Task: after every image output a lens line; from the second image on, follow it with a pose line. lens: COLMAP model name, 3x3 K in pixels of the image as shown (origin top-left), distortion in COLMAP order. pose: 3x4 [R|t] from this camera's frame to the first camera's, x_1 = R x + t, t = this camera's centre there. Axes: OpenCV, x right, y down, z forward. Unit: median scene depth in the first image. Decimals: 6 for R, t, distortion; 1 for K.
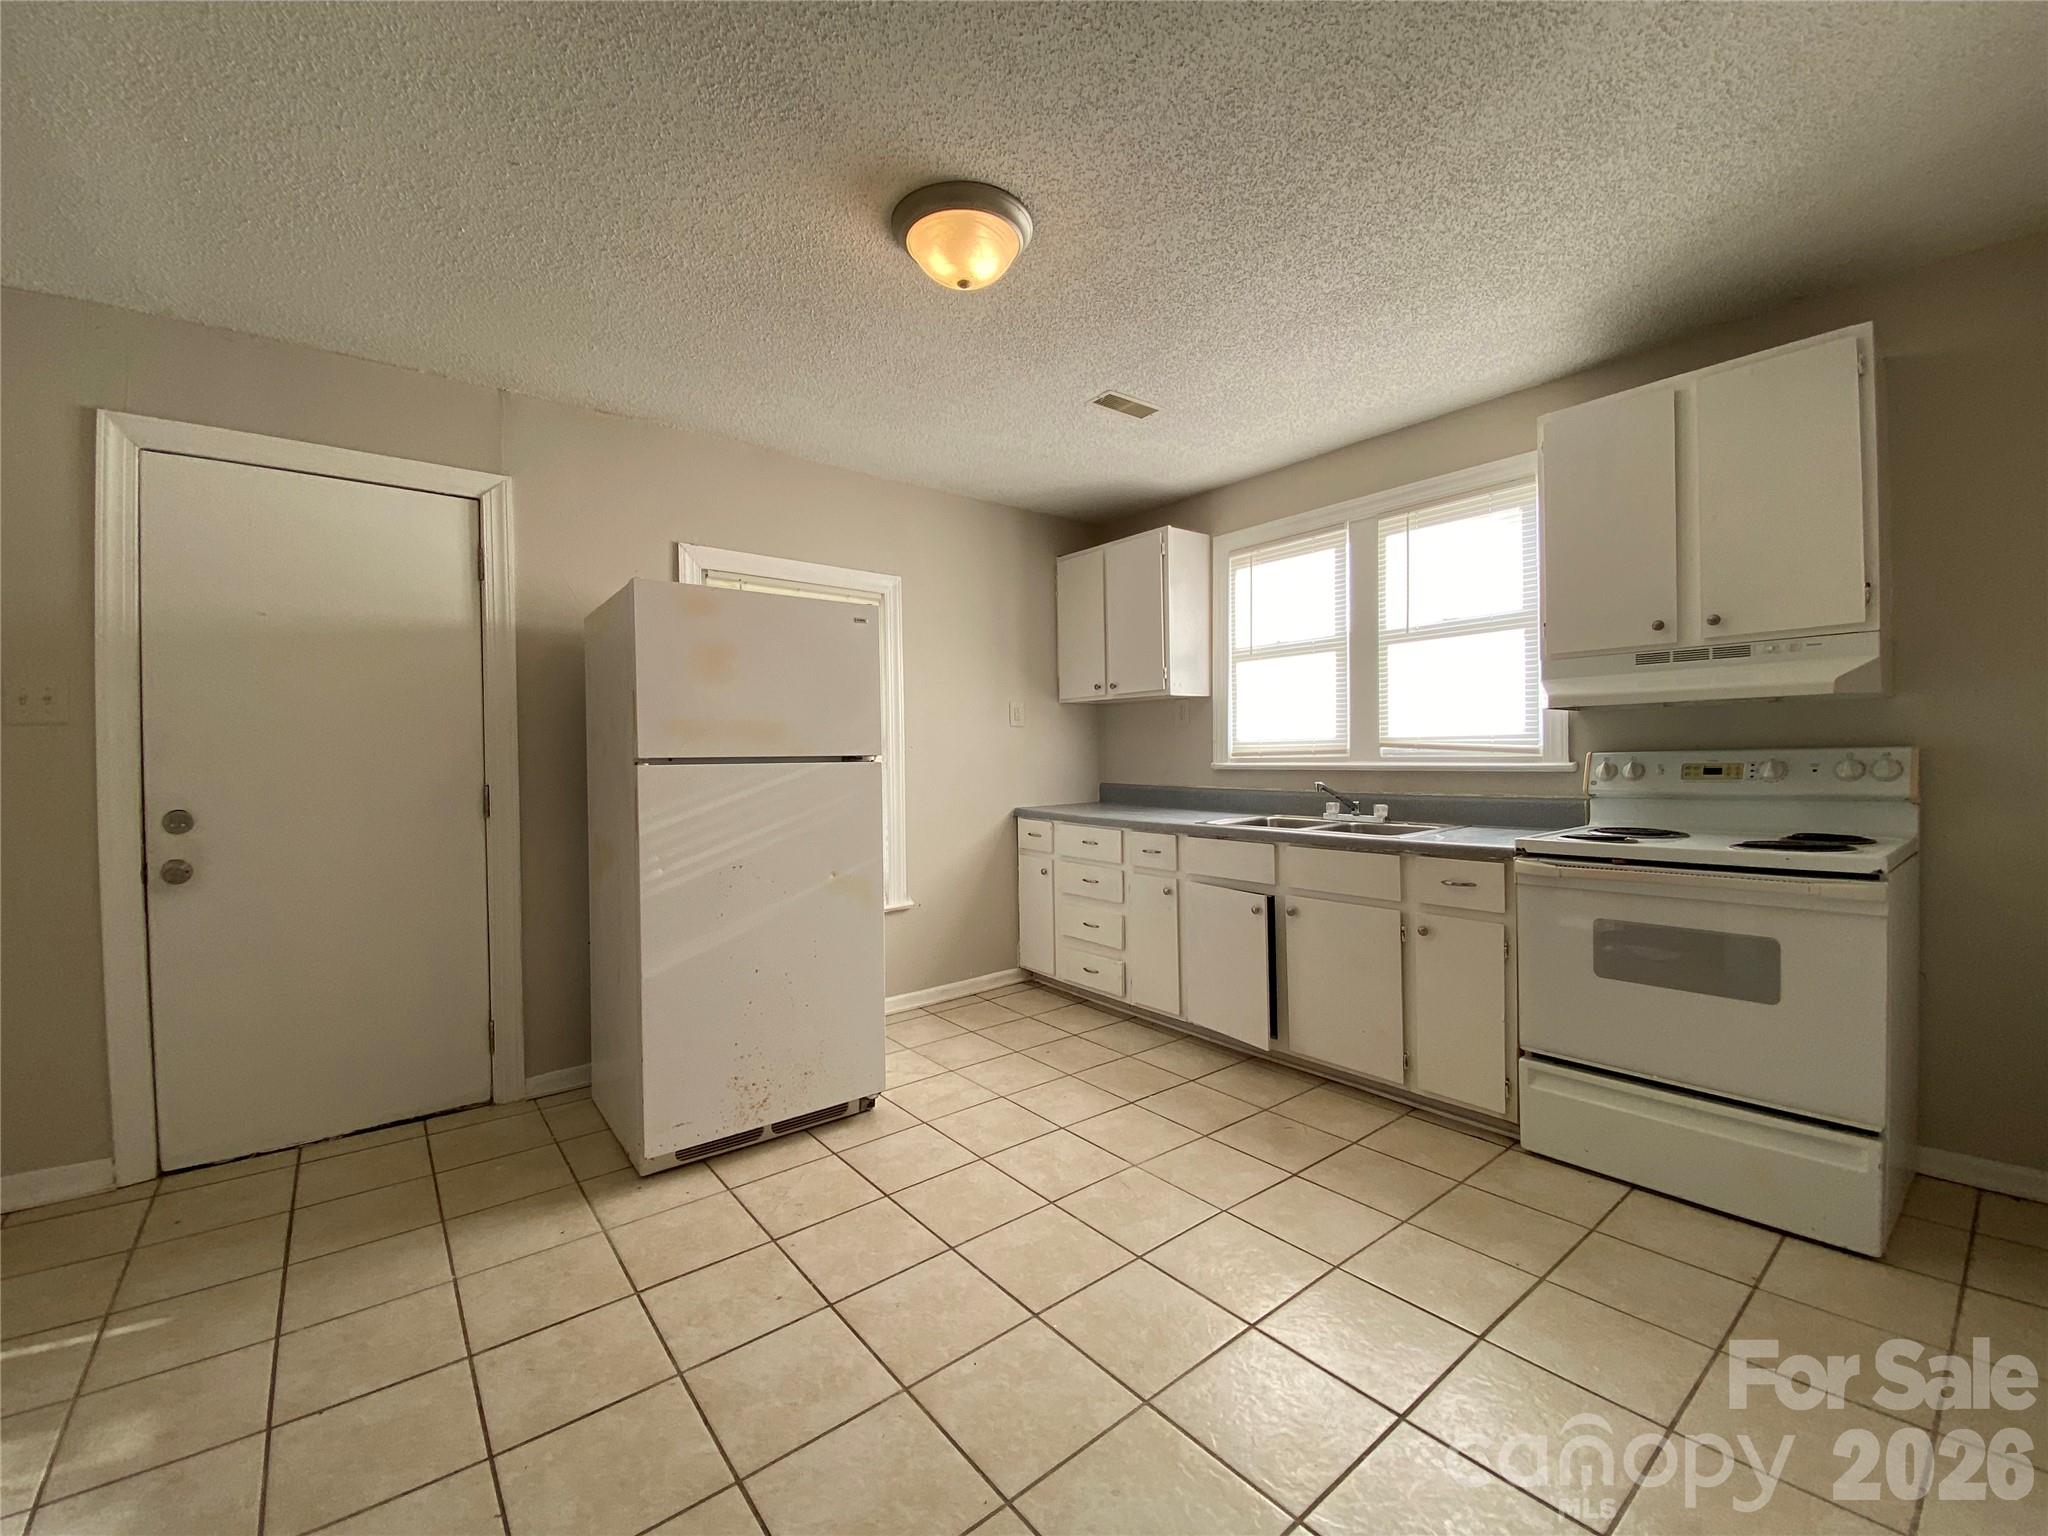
lens RADIAL K [[842.5, 0, 1020.5], [0, 842.5, 764.0], [0, 0, 1]] dist [0.002258, -0.009924]
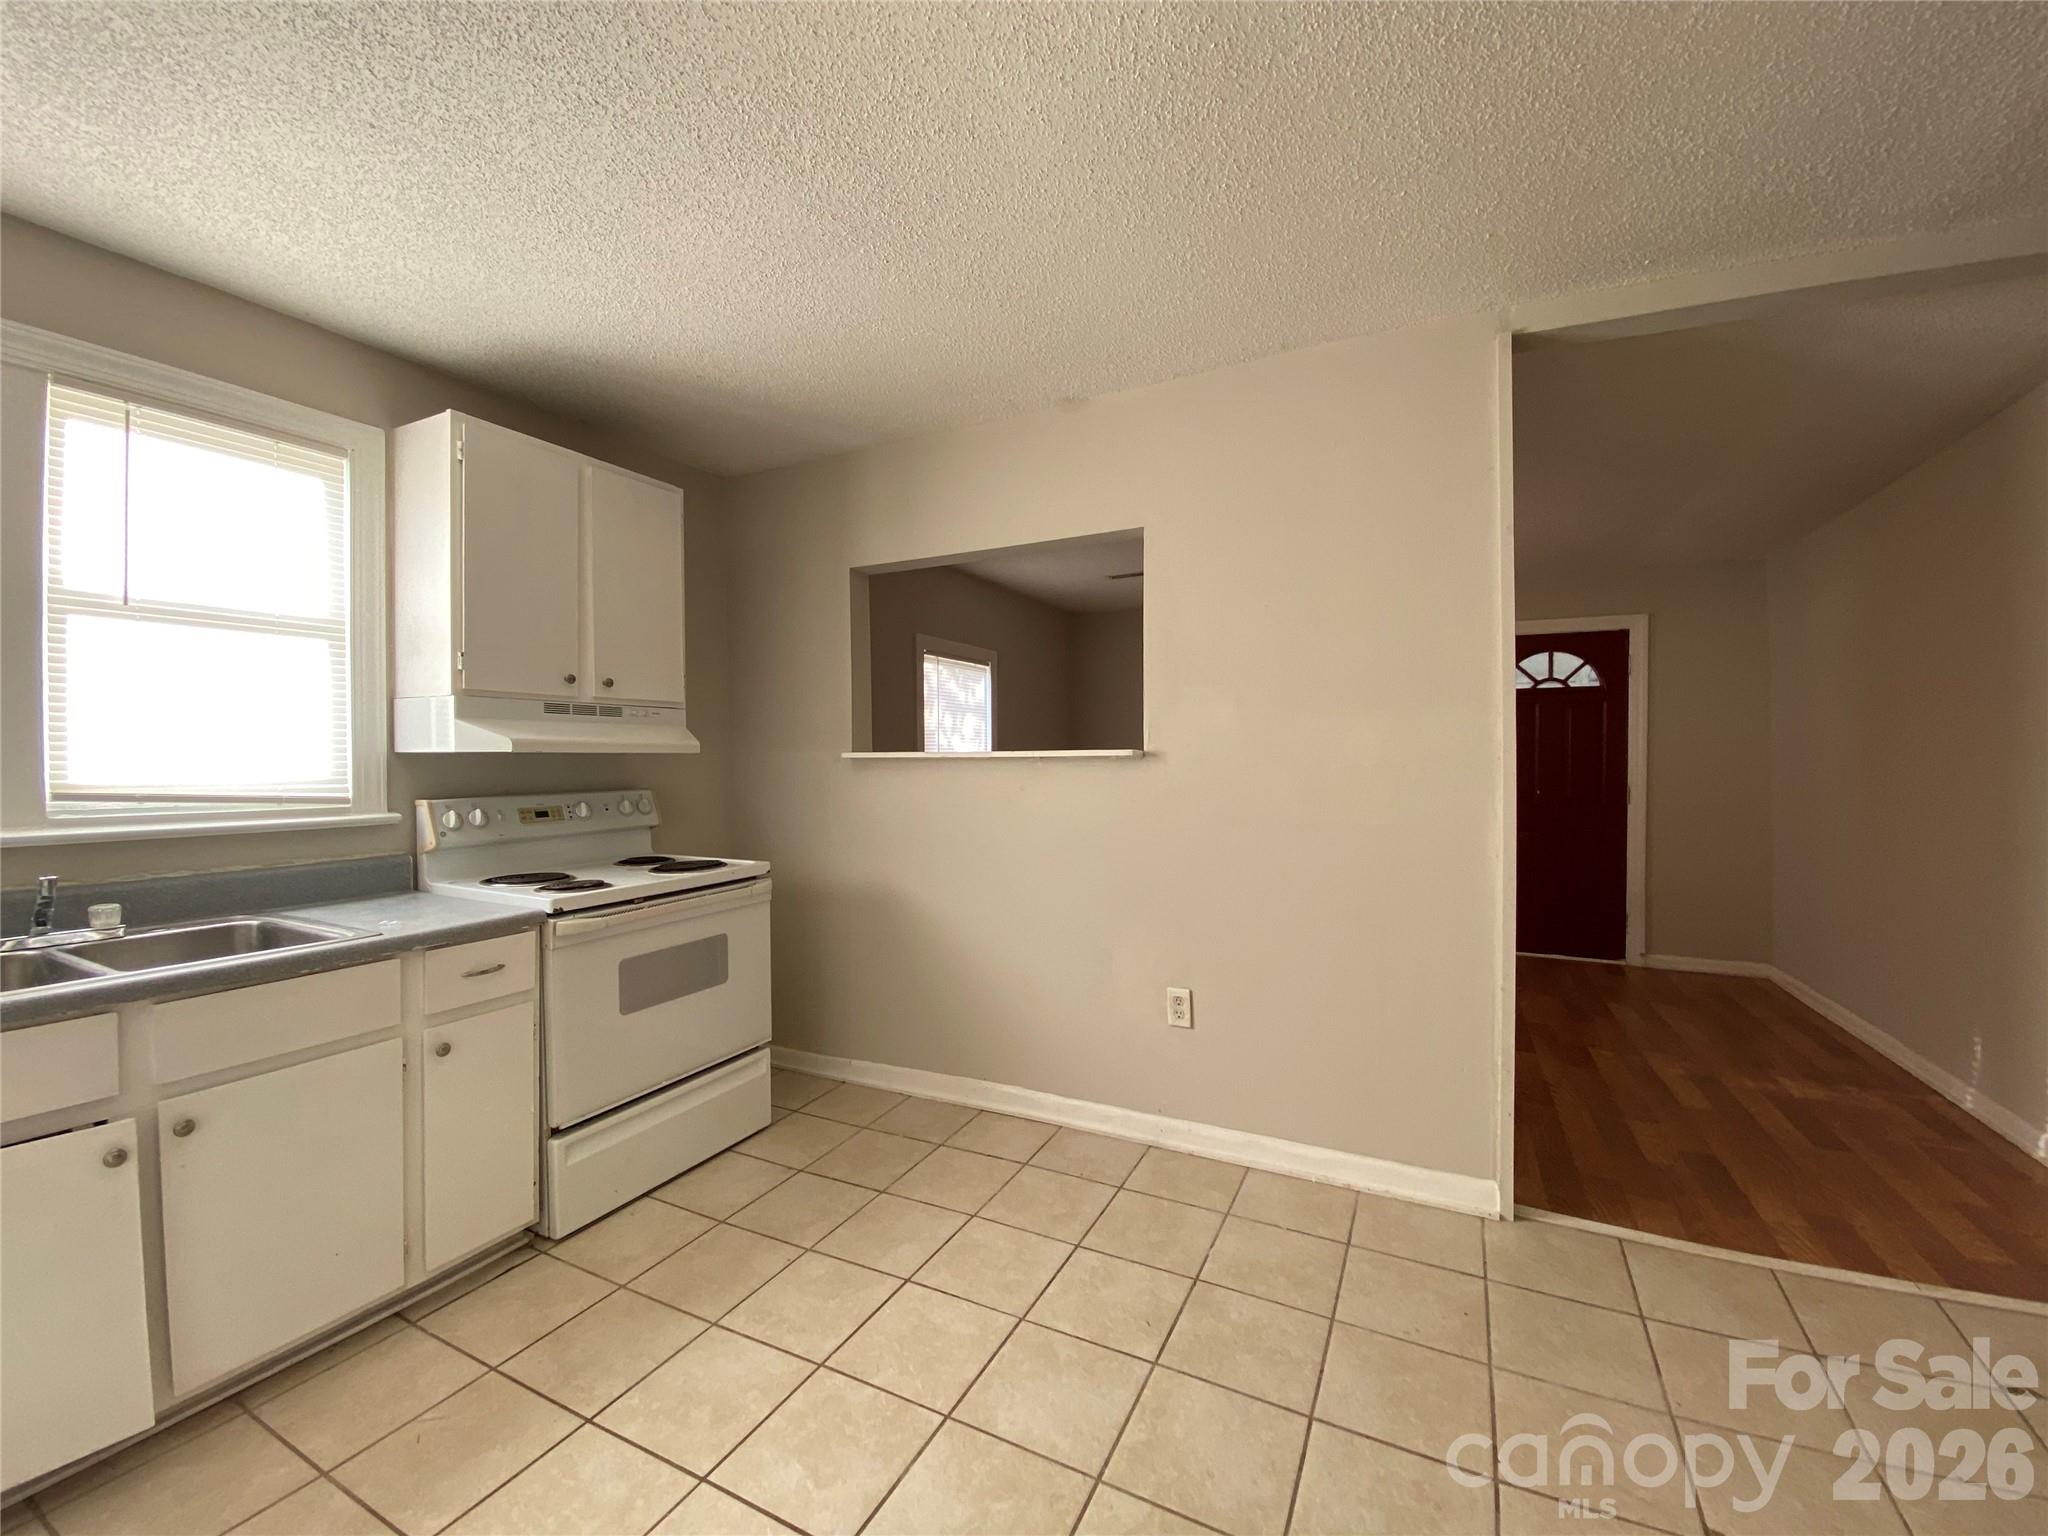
lens RADIAL K [[842.5, 0, 1020.5], [0, 842.5, 764.0], [0, 0, 1]] dist [0.002258, -0.009924]
pose [[-0.420486, 0.007608, 0.907267, -0.436539], [0.016542, 0.999863, -0.000718, -0.046494], [-0.907148, 0.014706, -0.420554, 0.915849]]
